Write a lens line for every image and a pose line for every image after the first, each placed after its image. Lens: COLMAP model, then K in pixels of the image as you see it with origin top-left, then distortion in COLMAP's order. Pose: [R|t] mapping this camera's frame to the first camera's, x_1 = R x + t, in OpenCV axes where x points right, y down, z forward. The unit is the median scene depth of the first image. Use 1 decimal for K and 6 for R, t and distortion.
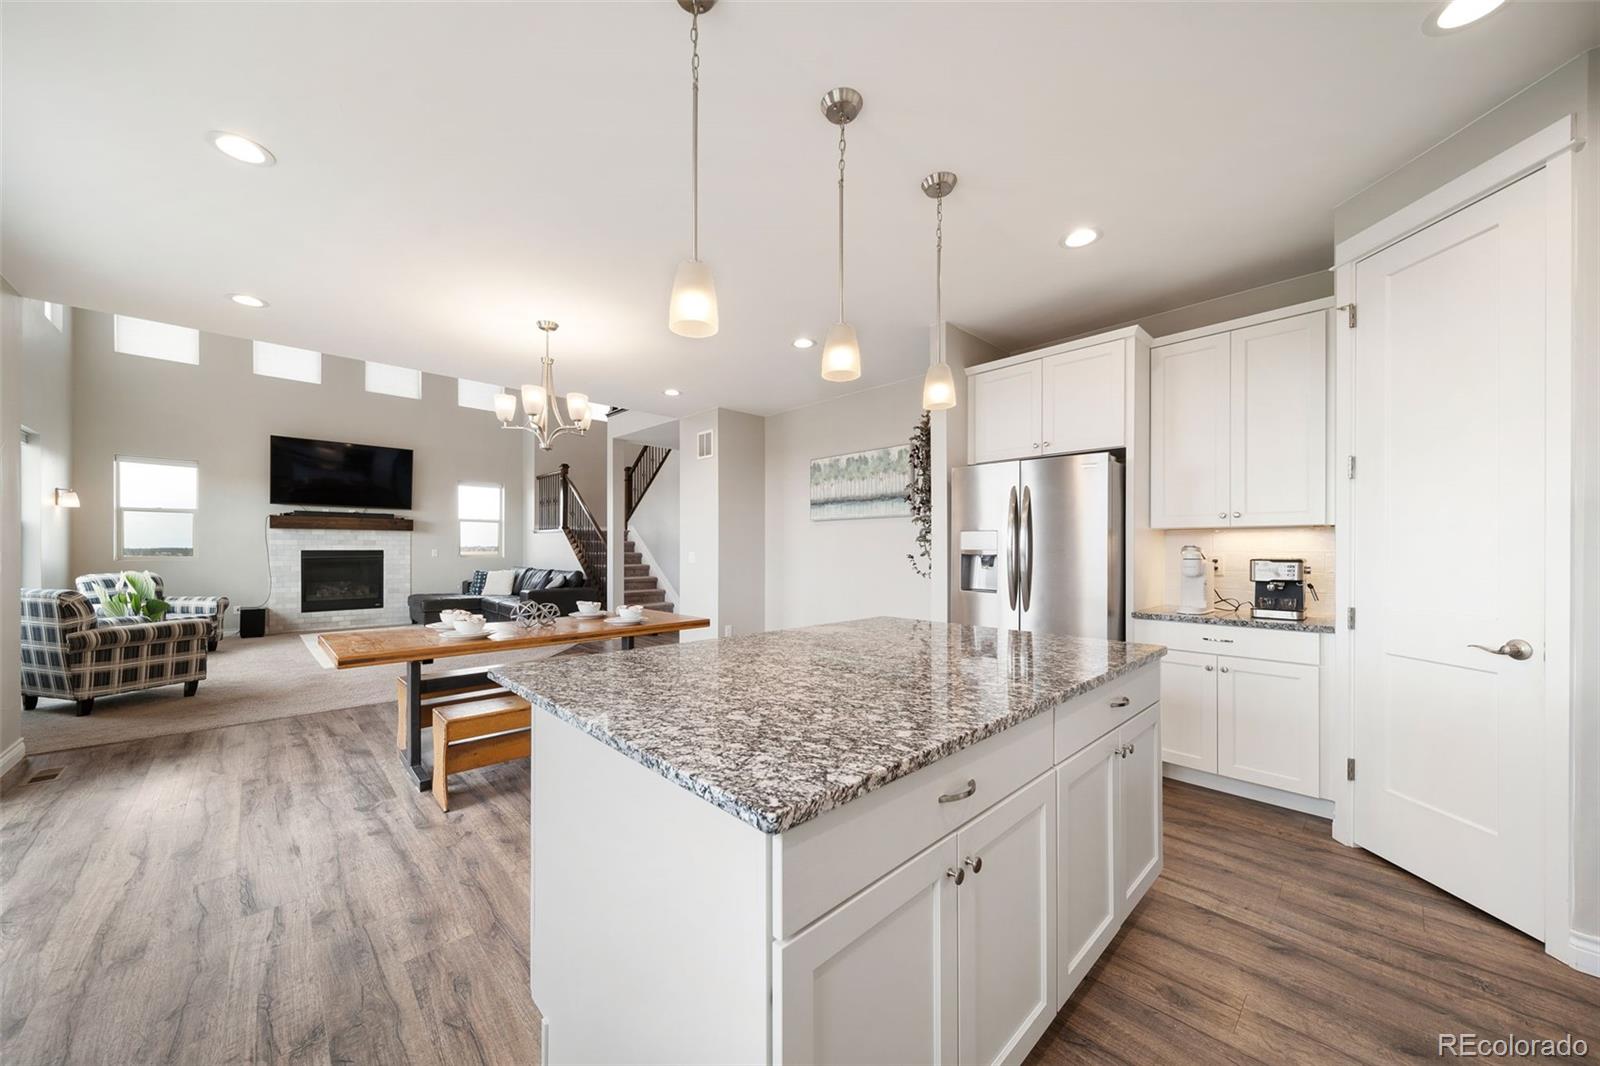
lens RADIAL K [[564.5, 0, 793.6], [0, 564.5, 548.1], [0, 0, 1]] dist [0.007124, -0.002373]
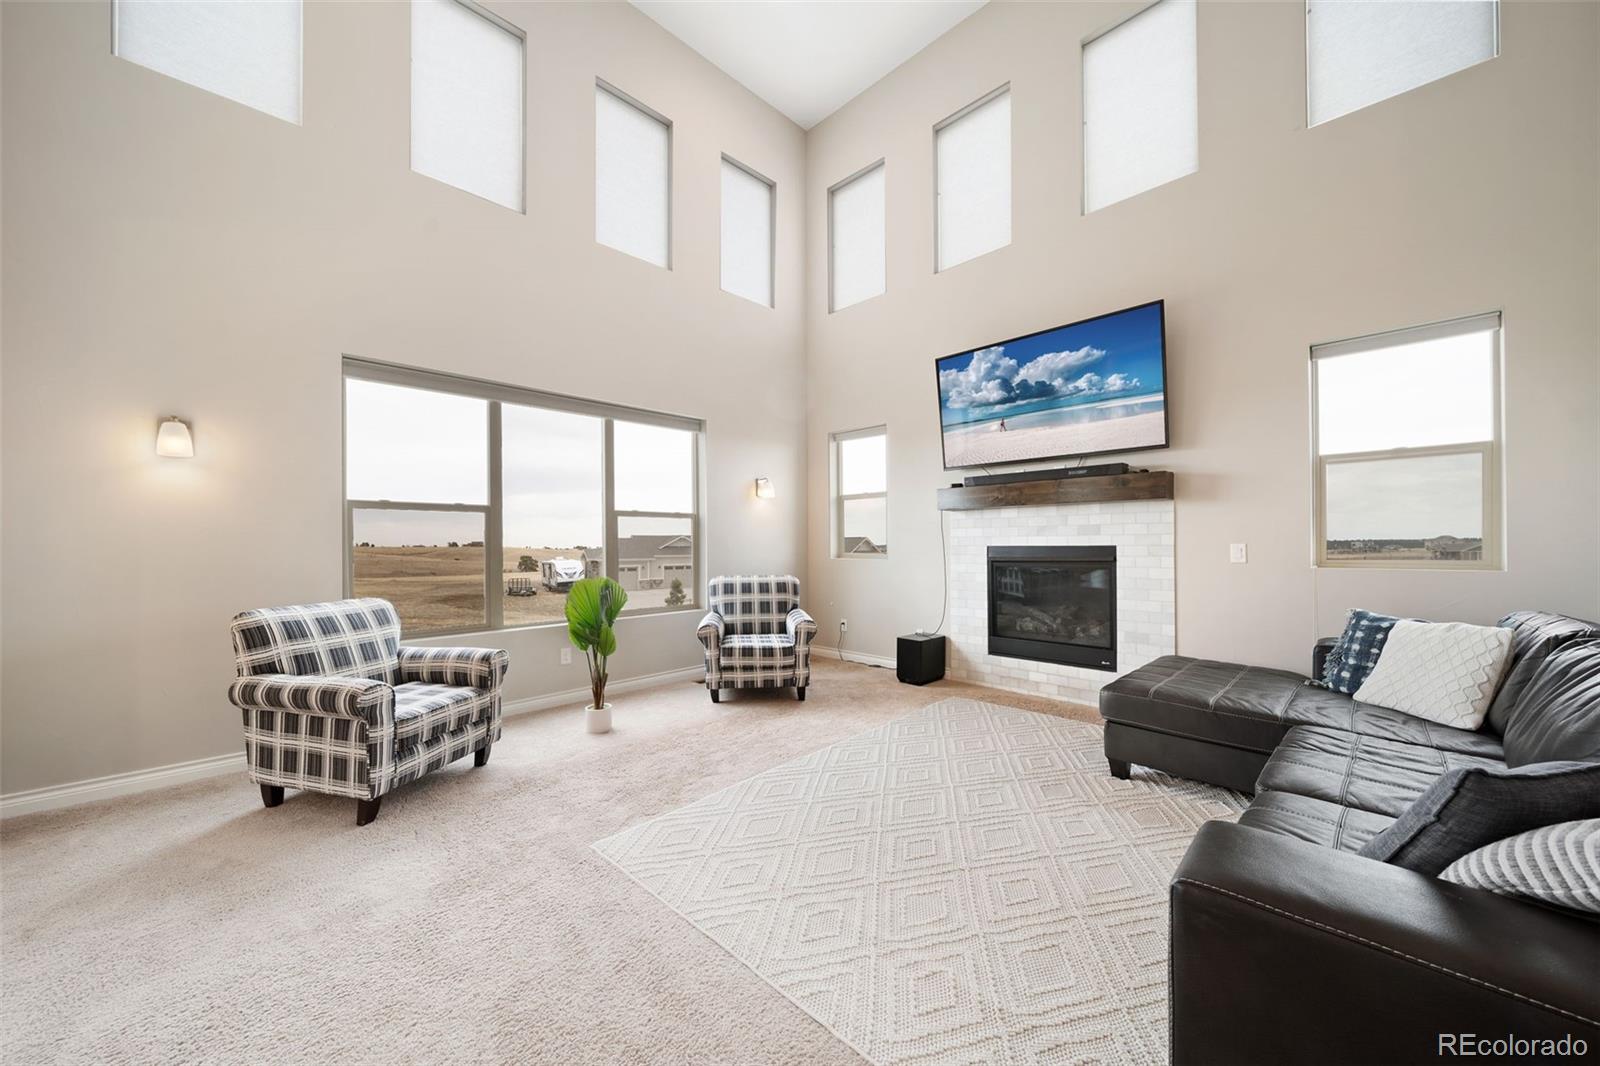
lens RADIAL K [[567.7, 0, 792.0], [0, 567.7, 542.2], [0, 0, 1]] dist [0.000144, -0.000039]
pose [[0.021319, -0.004464, -0.999763, -0.366875], [0.006800, 0.999968, -0.004320, 0.001233], [0.999750, -0.006706, 0.021348, 0.979286]]
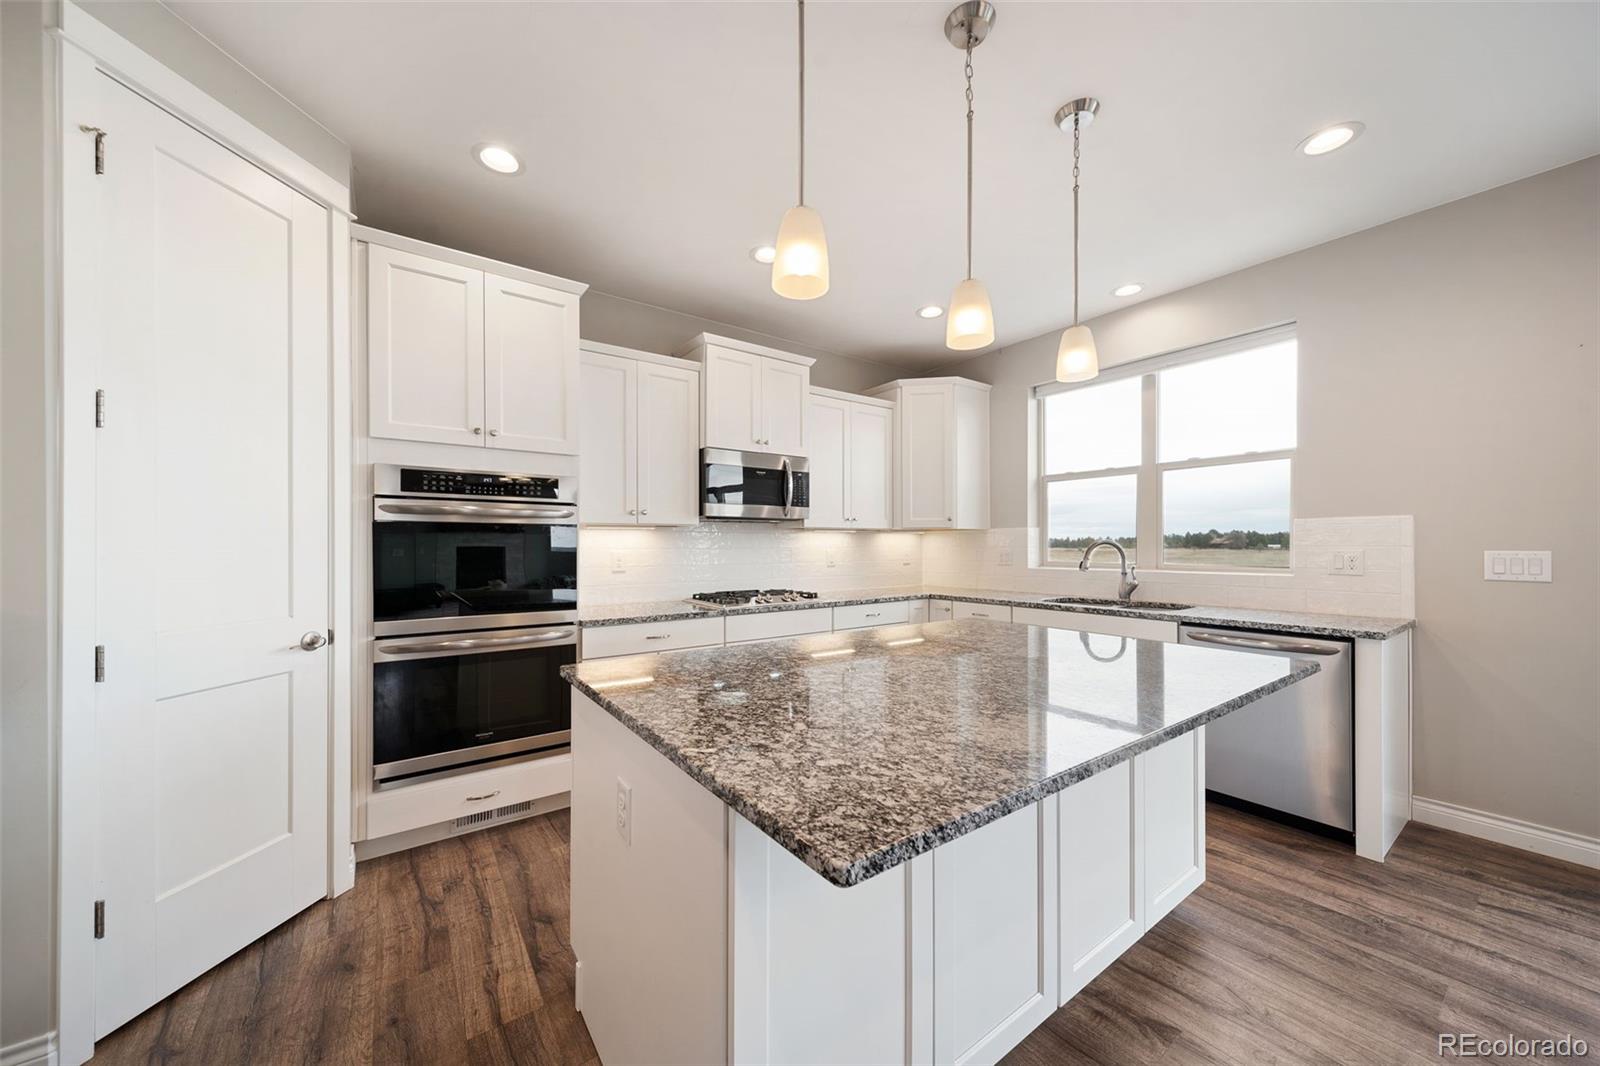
lens RADIAL K [[564.5, 0, 793.6], [0, 564.5, 548.1], [0, 0, 1]] dist [0.007124, -0.002373]
pose [[-0.989768, 0.000699, 0.142685, 0.063174], [0.001194, 0.999994, 0.003386, 0.000530], [-0.142681, 0.003521, -0.989762, 0.526208]]
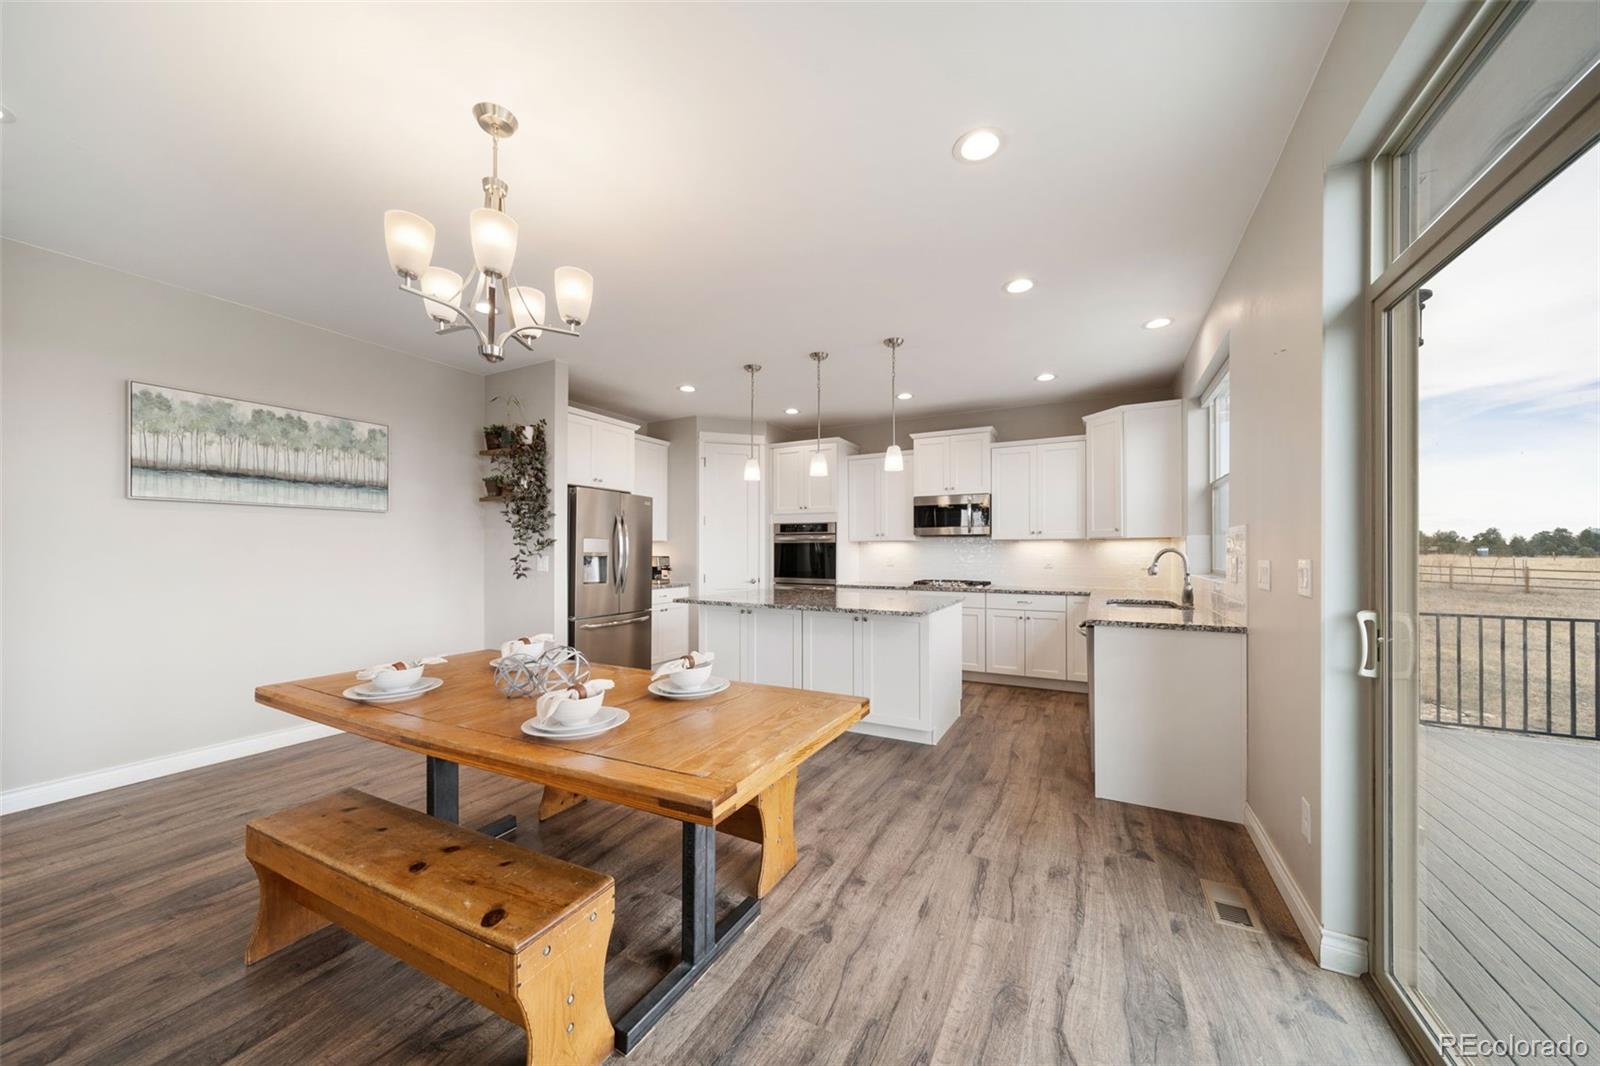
lens RADIAL K [[559.0, 0, 794.0], [0, 559.0, 548.1], [0, 0, 1]] dist [-0.000792, -0.000078]
pose [[-0.313512, 0.004432, 0.949574, -0.558042], [-0.001866, 0.999984, -0.005283, -0.000717], [-0.949583, -0.003429, -0.313498, 0.501250]]
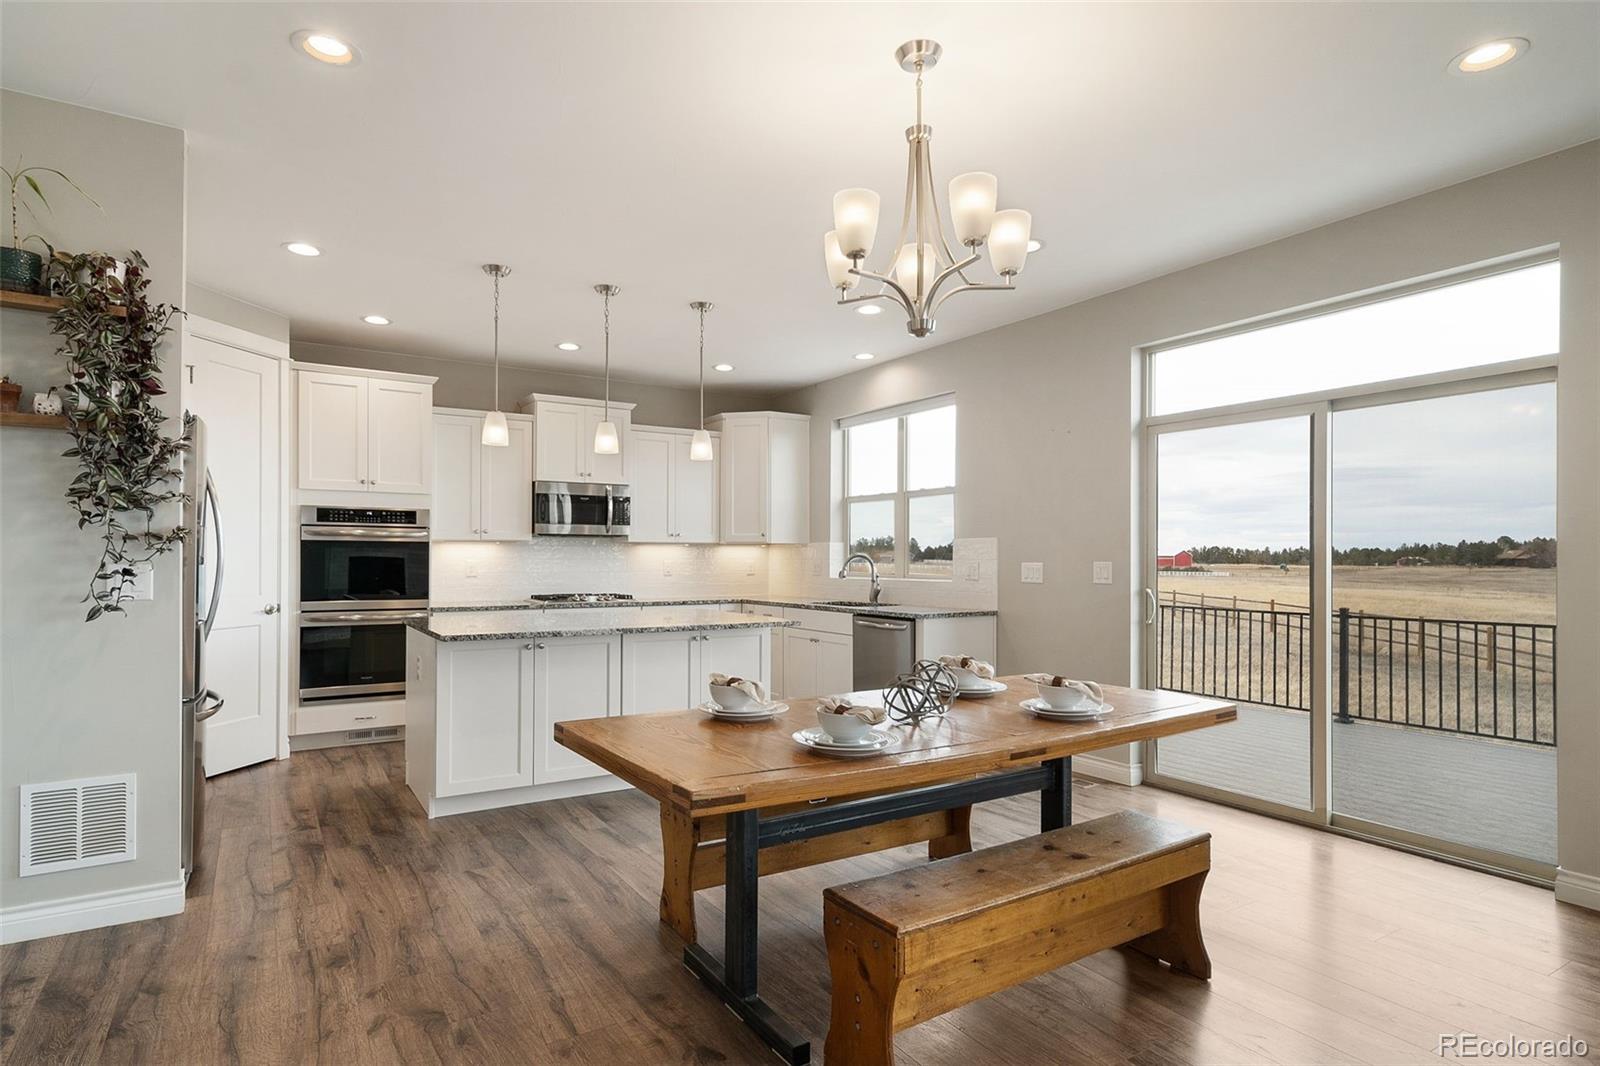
lens RADIAL K [[850.1, 0, 786.4], [0, 850.1, 561.7], [0, 0, 1]] dist [0.005657, 0.001286]
pose [[-0.978975, -0.005499, 0.203905, -0.262885], [-0.004850, 0.999981, 0.003681, 0.000963], [-0.203921, 0.002614, -0.978984, 0.930808]]
